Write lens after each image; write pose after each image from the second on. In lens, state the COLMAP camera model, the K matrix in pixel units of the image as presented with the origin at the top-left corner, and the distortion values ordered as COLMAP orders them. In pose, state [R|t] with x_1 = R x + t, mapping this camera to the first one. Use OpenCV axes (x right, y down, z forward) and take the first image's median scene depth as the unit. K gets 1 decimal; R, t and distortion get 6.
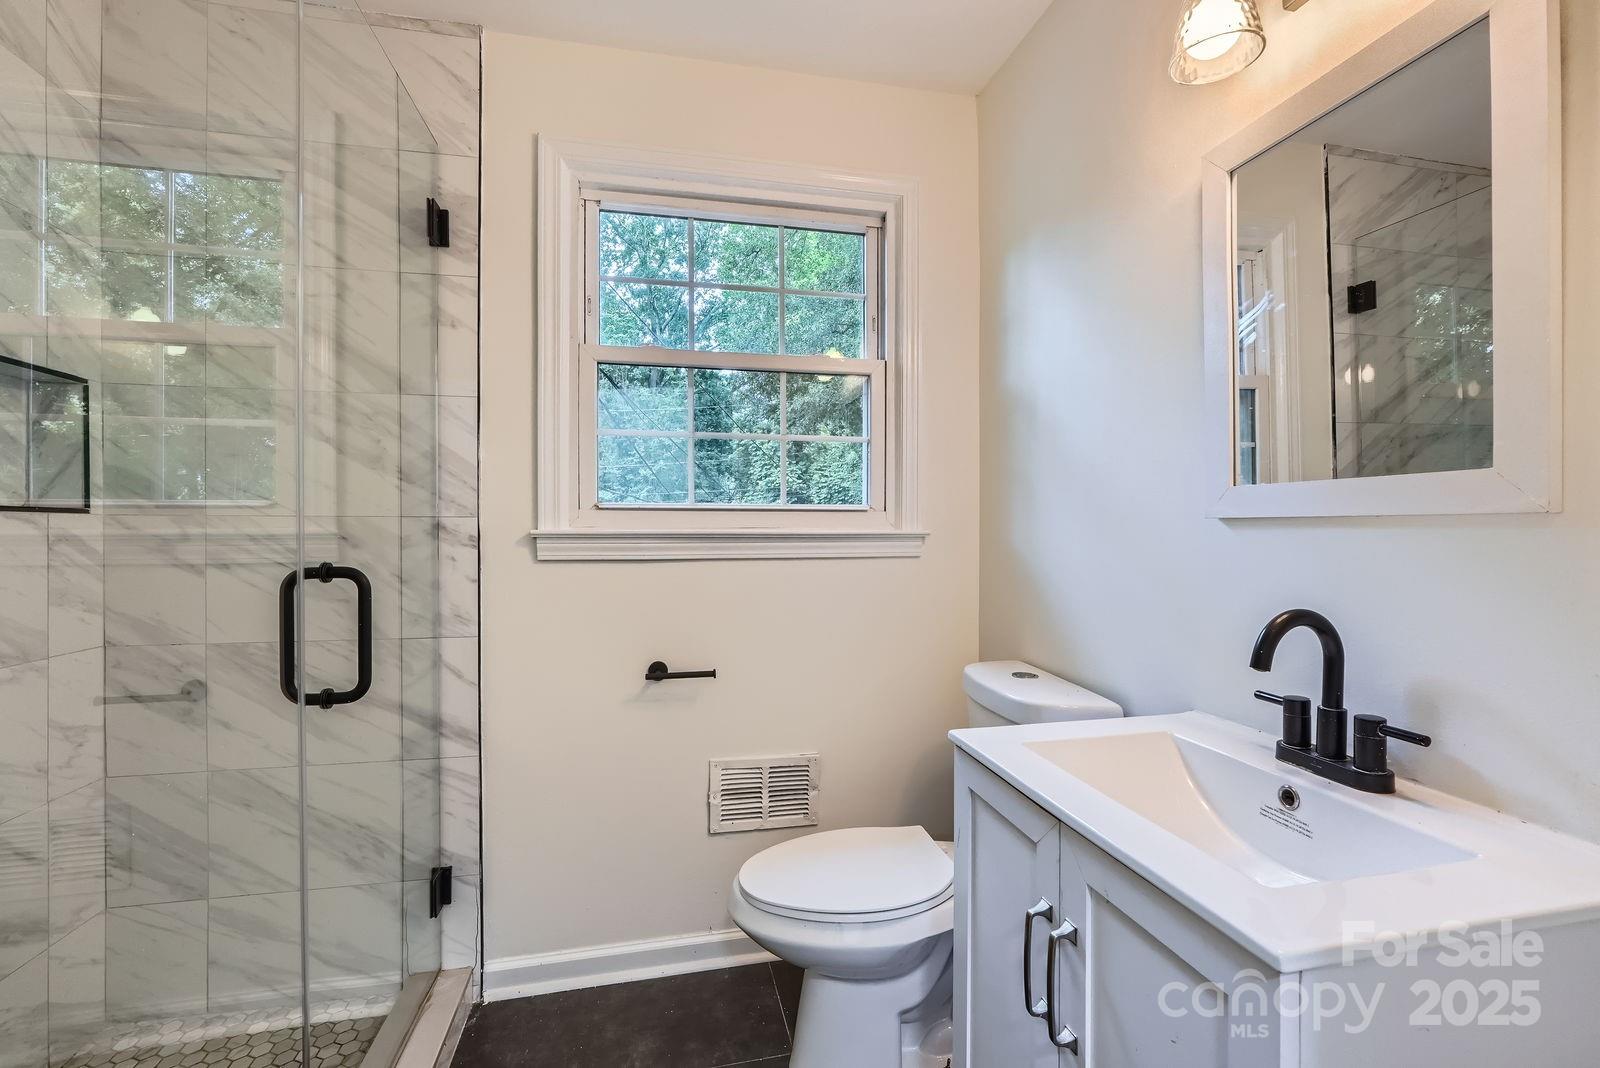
lens RADIAL K [[677.9, 0, 802.8], [0, 677.9, 524.0], [0, 0, 1]] dist [-0.002673, -0.000294]
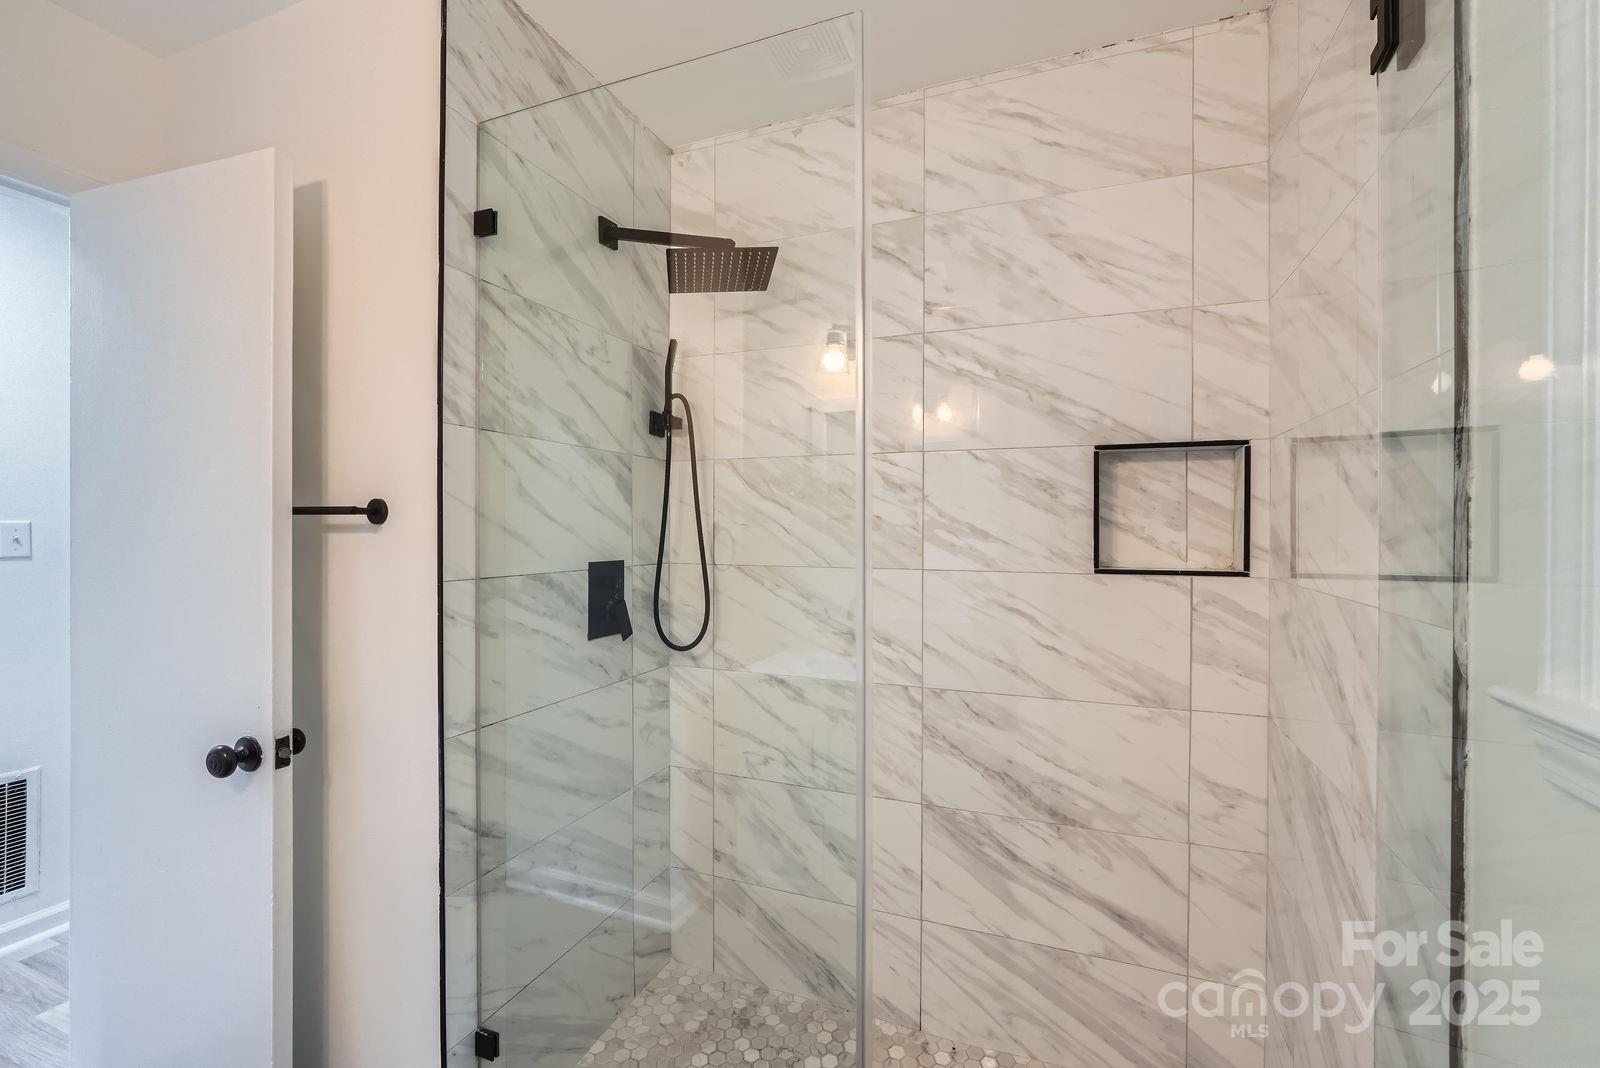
lens RADIAL K [[677.9, 0, 802.8], [0, 677.9, 524.0], [0, 0, 1]] dist [-0.002673, -0.000294]
pose [[-0.560095, 0.003527, -0.828421, 0.124279], [0.011547, 0.999927, -0.003549, -0.099137], [0.828348, -0.011554, -0.560095, 1.048550]]
